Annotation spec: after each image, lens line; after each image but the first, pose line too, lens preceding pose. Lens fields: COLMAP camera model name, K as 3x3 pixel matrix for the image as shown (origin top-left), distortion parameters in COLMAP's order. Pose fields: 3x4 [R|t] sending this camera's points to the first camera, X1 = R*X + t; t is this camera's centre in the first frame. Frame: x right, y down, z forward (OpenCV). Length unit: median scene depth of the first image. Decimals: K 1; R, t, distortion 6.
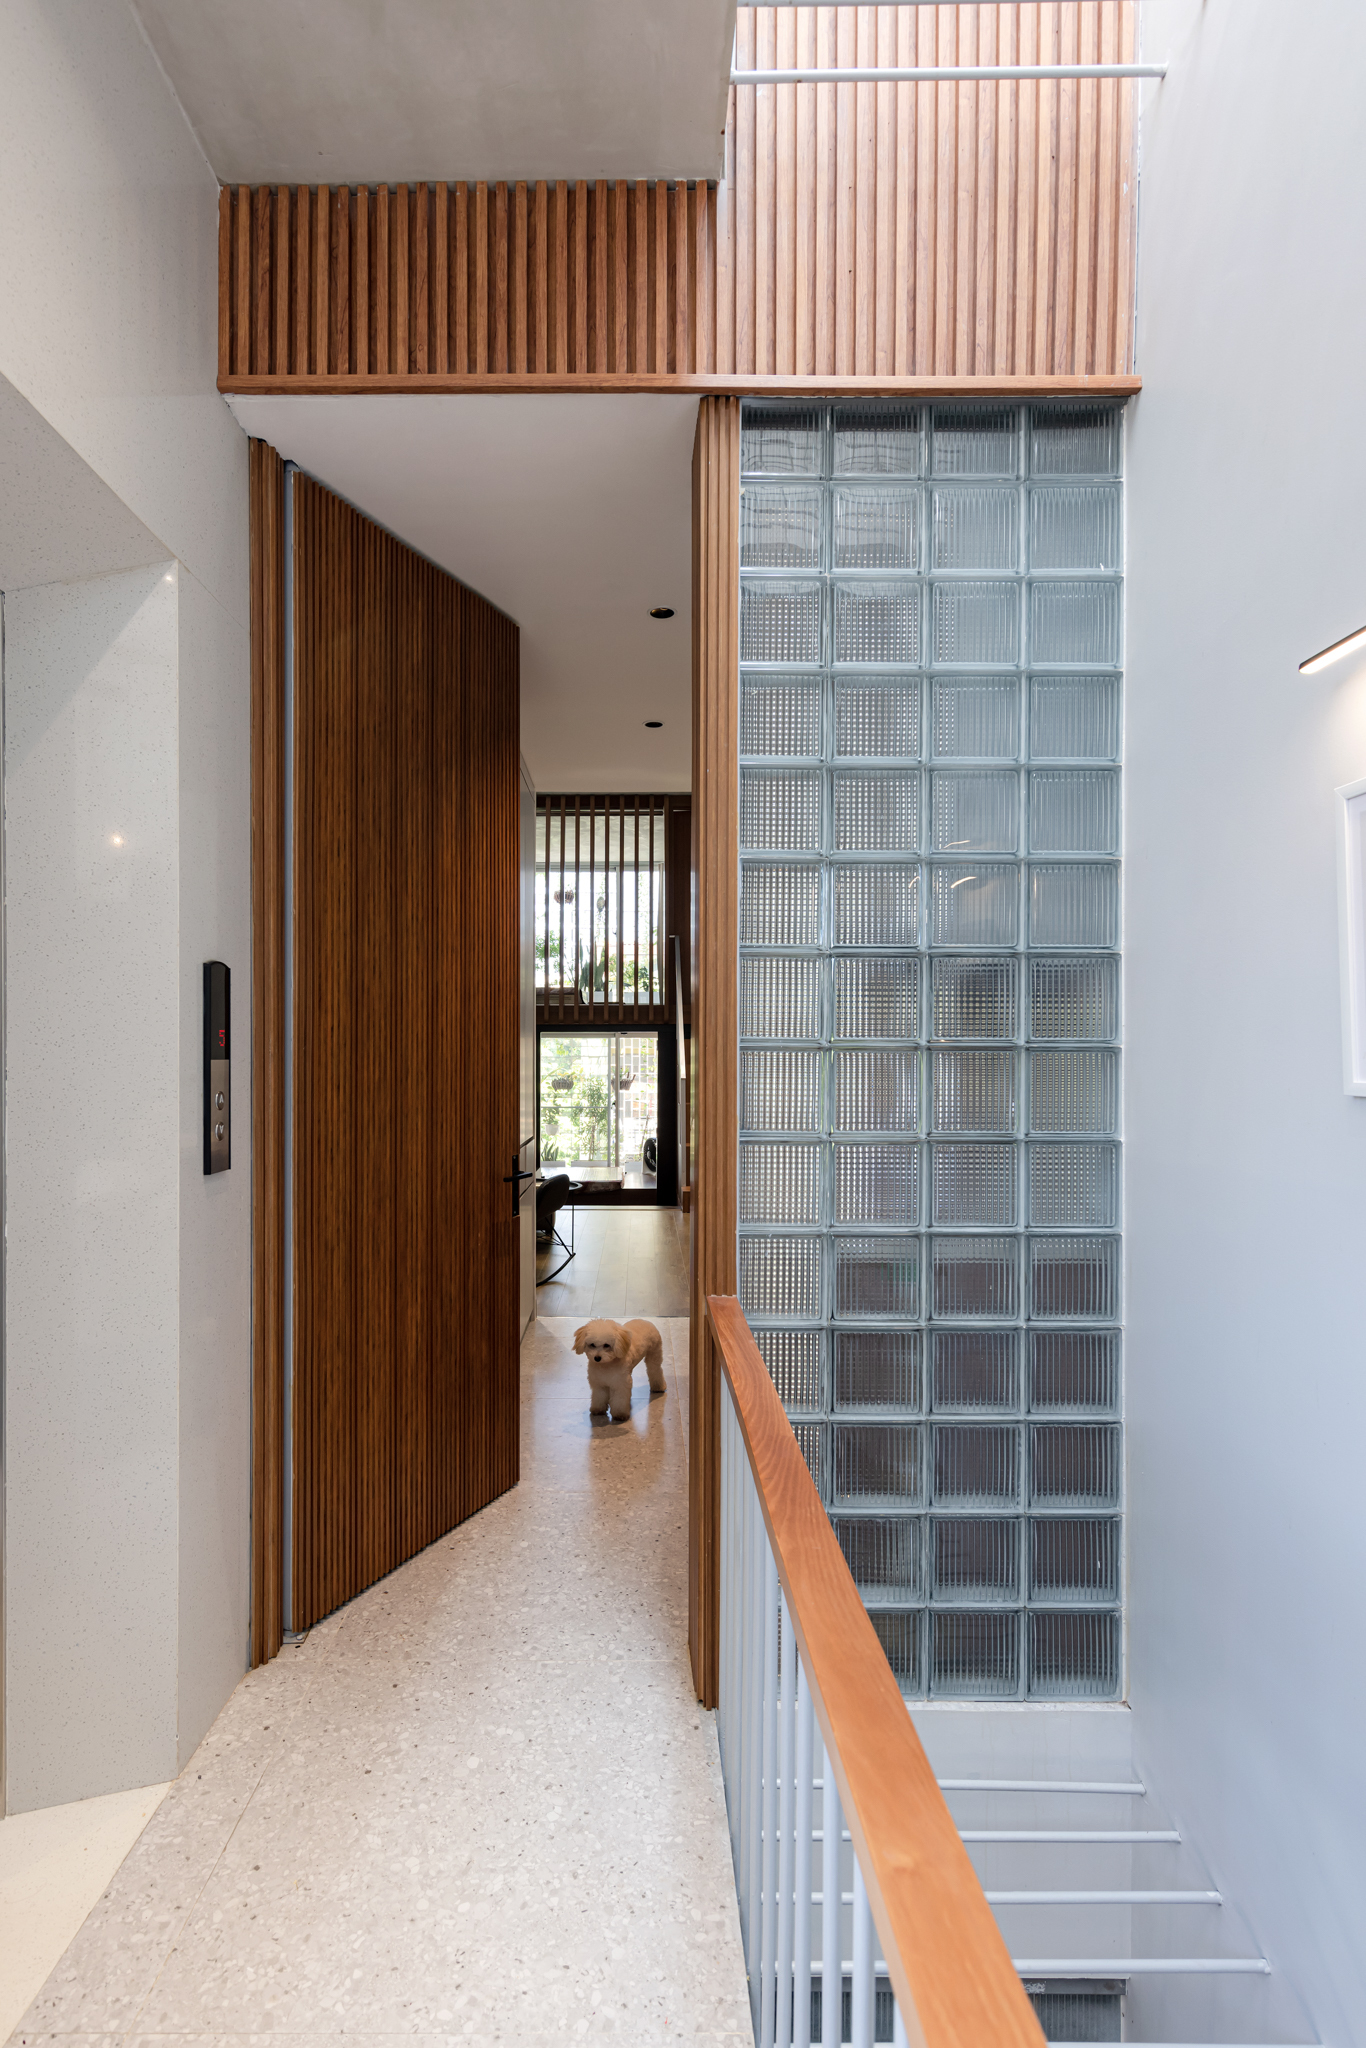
lens RADIAL K [[1433.9, 0, 683.0], [0, 1433.9, 1024.0], [0, 0, 1]] dist [0.000603, 0.000291]
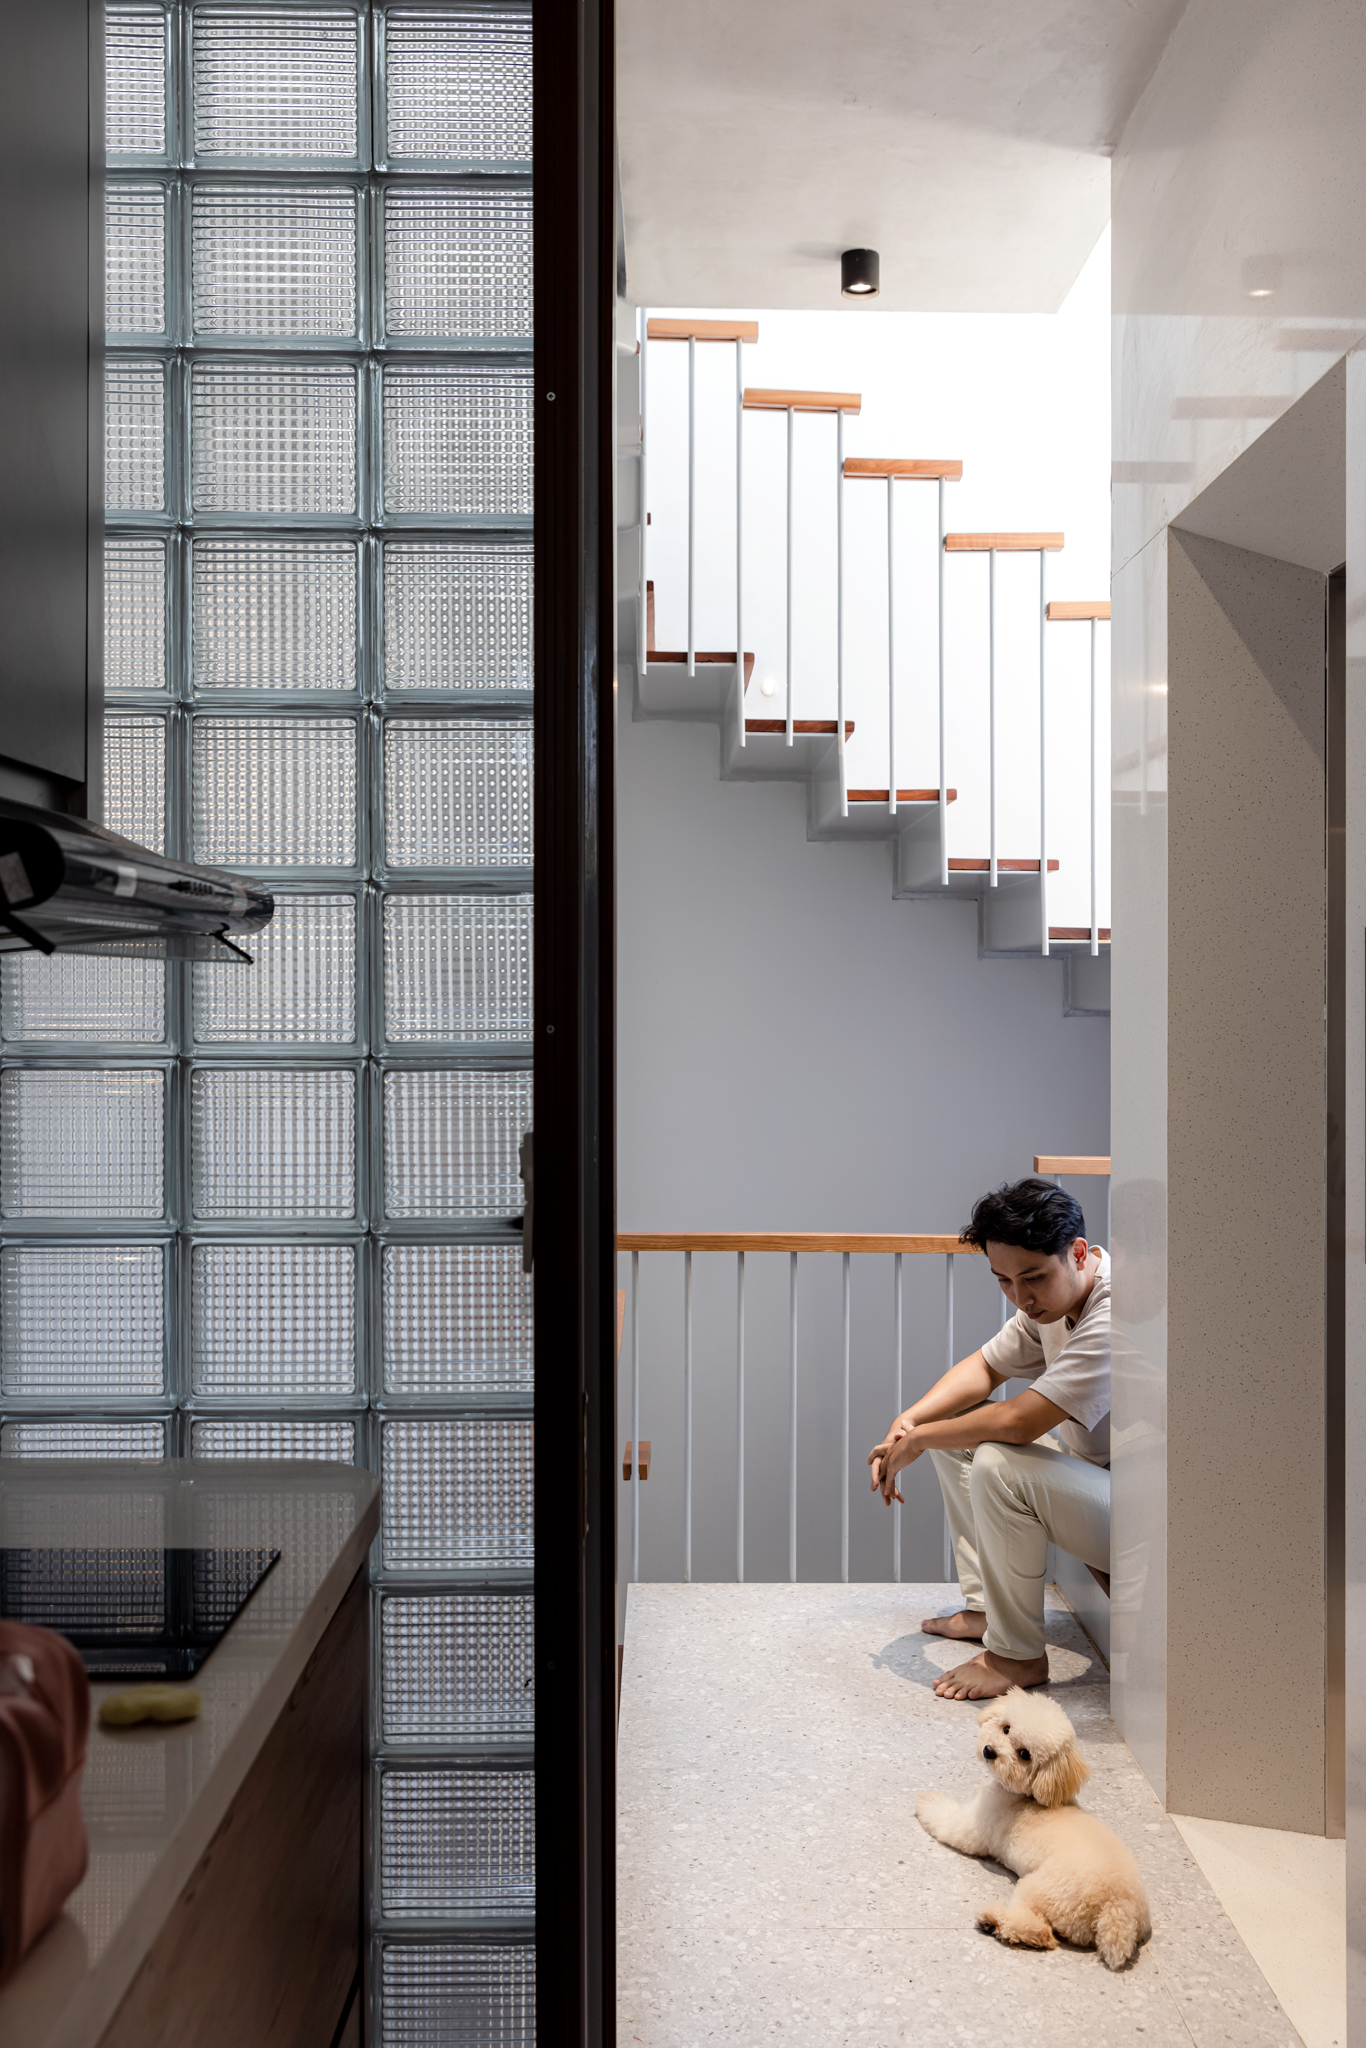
lens RADIAL K [[1723.1, 0, 693.1], [0, 1723.1, 928.4], [0, 0, 1]] dist [-0.002261, -0.001492]
pose [[-0.999654, -0.020486, 0.016501, -0.040730], [-0.021009, 0.999261, -0.032189, -0.040510], [-0.015829, -0.032525, -0.999346, 2.289204]]
